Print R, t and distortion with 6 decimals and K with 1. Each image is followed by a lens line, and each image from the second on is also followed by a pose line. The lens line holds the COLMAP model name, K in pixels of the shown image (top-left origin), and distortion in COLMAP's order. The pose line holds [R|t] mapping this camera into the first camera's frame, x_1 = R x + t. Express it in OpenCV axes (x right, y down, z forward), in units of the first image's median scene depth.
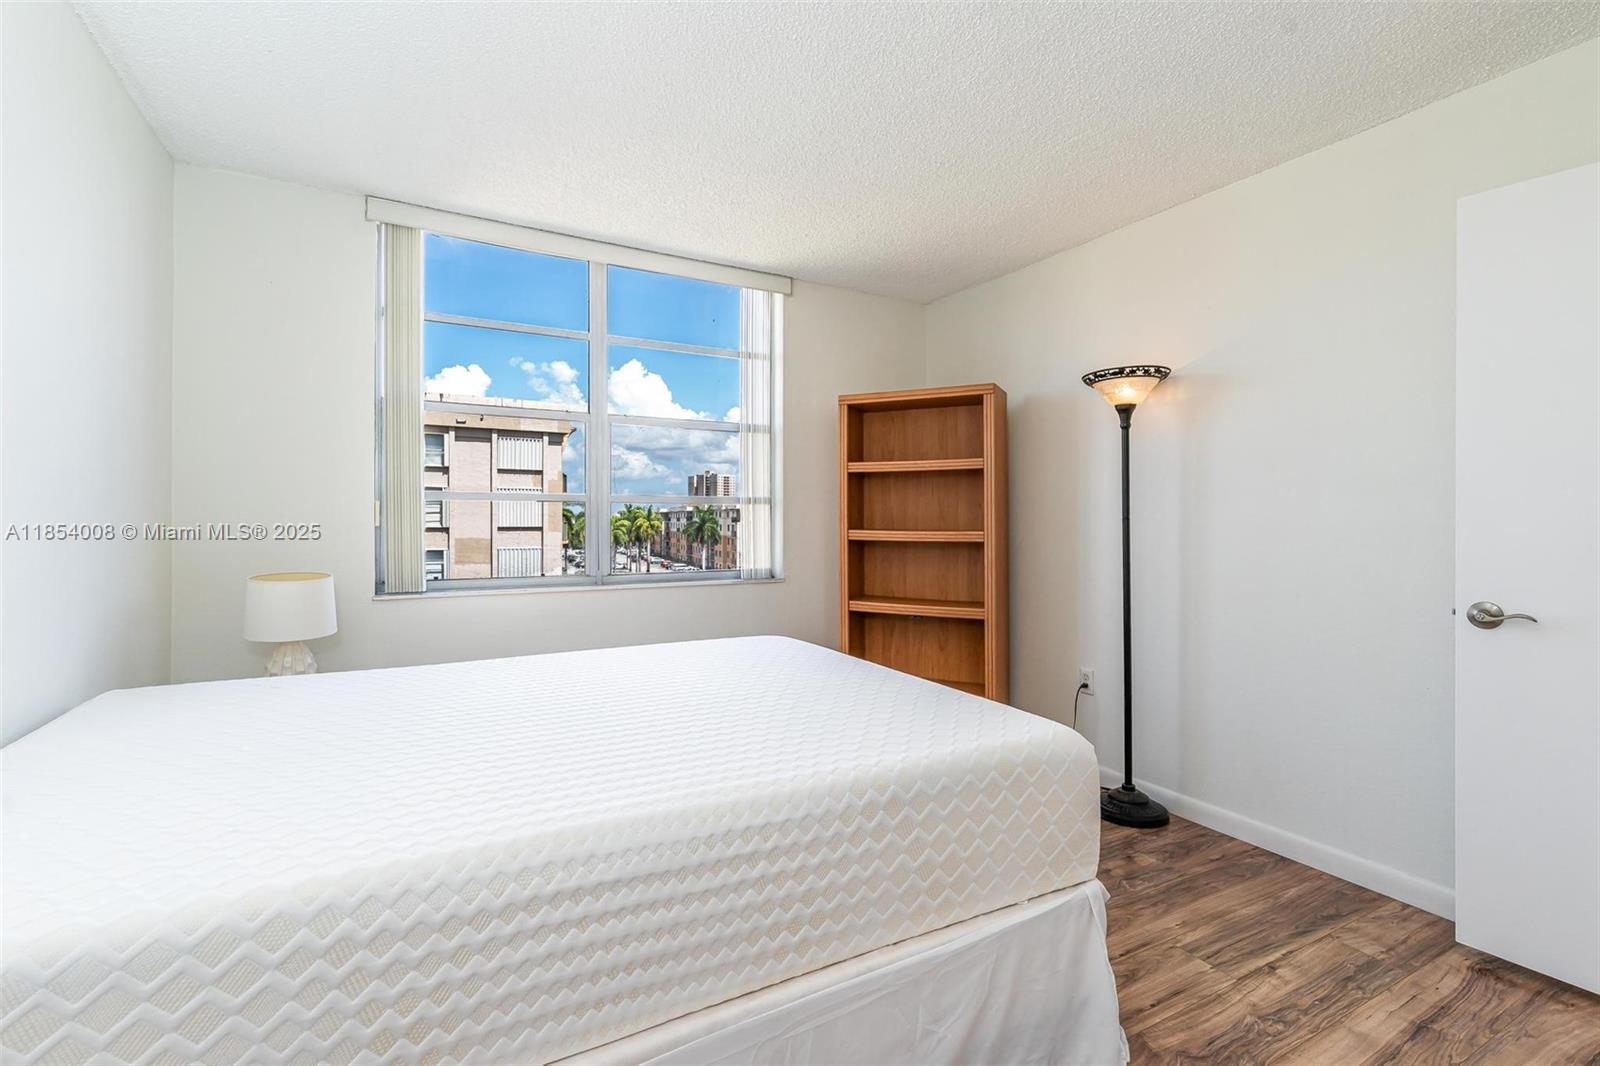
lens RADIAL K [[700.7, 0, 812.4], [0, 700.7, 525.1], [0, 0, 1]] dist [0.000749, -0.000297]
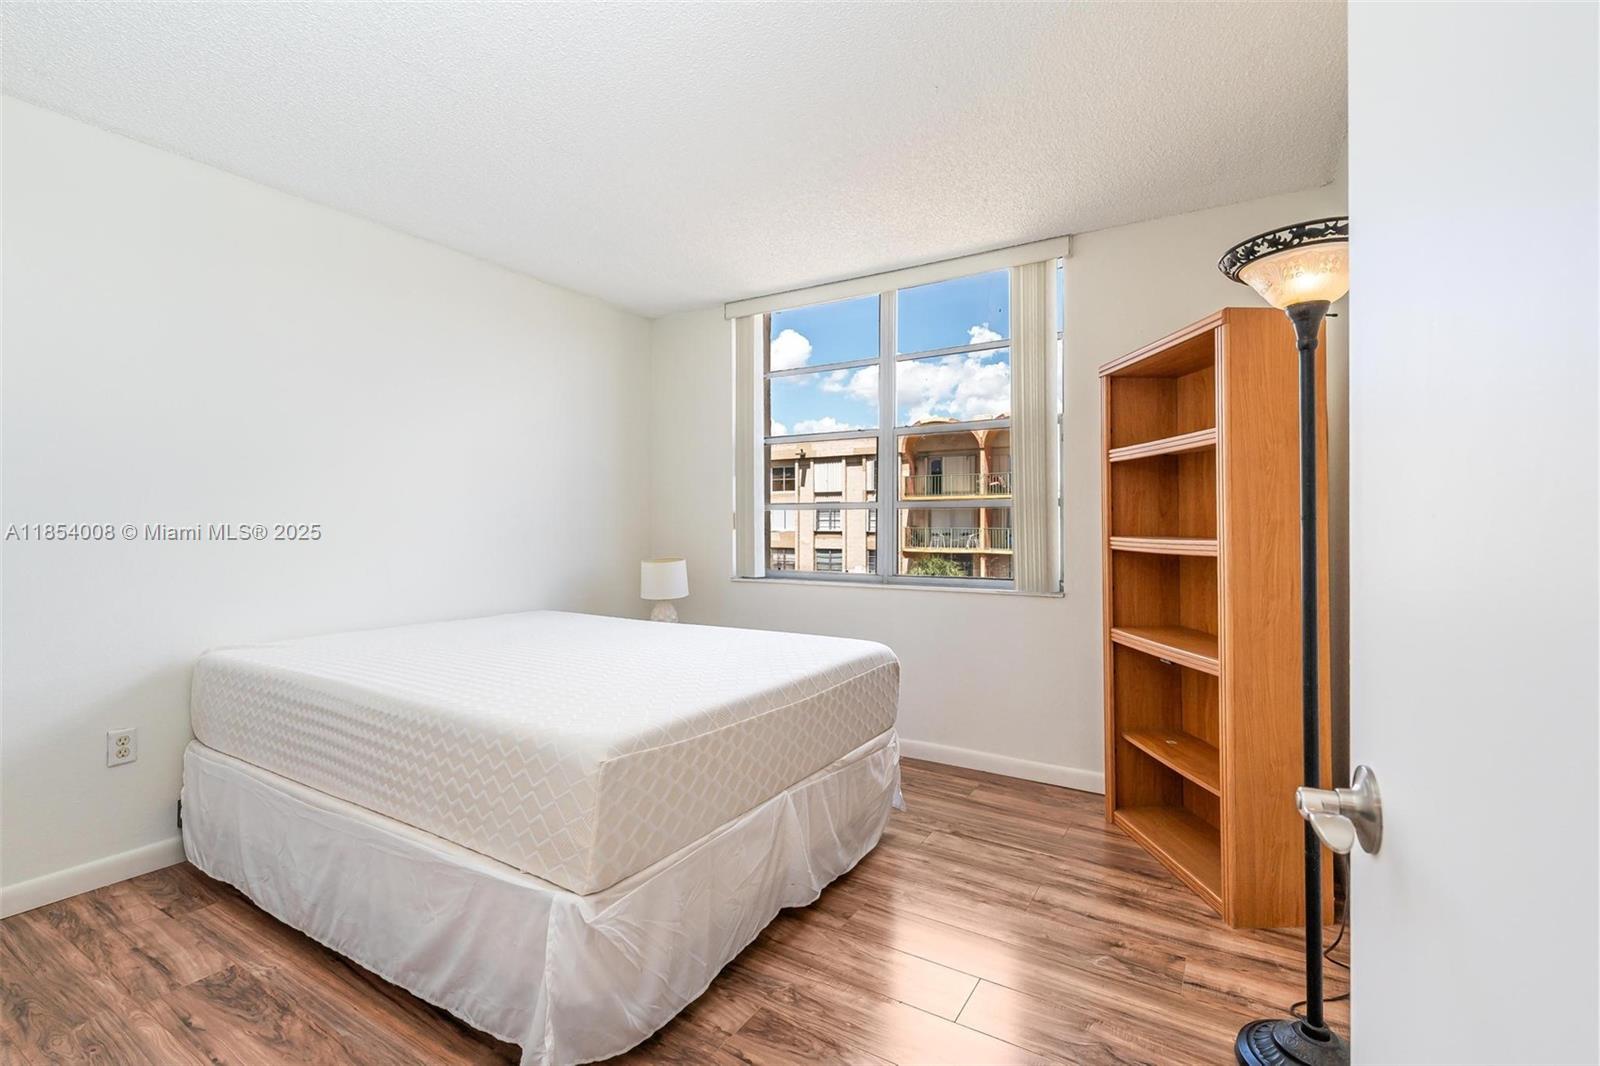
lens RADIAL K [[700.7, 0, 787.7], [0, 700.7, 525.1], [0, 0, 1]] dist [0.000749, -0.000297]
pose [[0.506354, -0.004524, -0.862314, 0.540480], [-0.003144, 0.999970, -0.007093, 0.001395], [0.862320, 0.006303, 0.506325, 0.296381]]
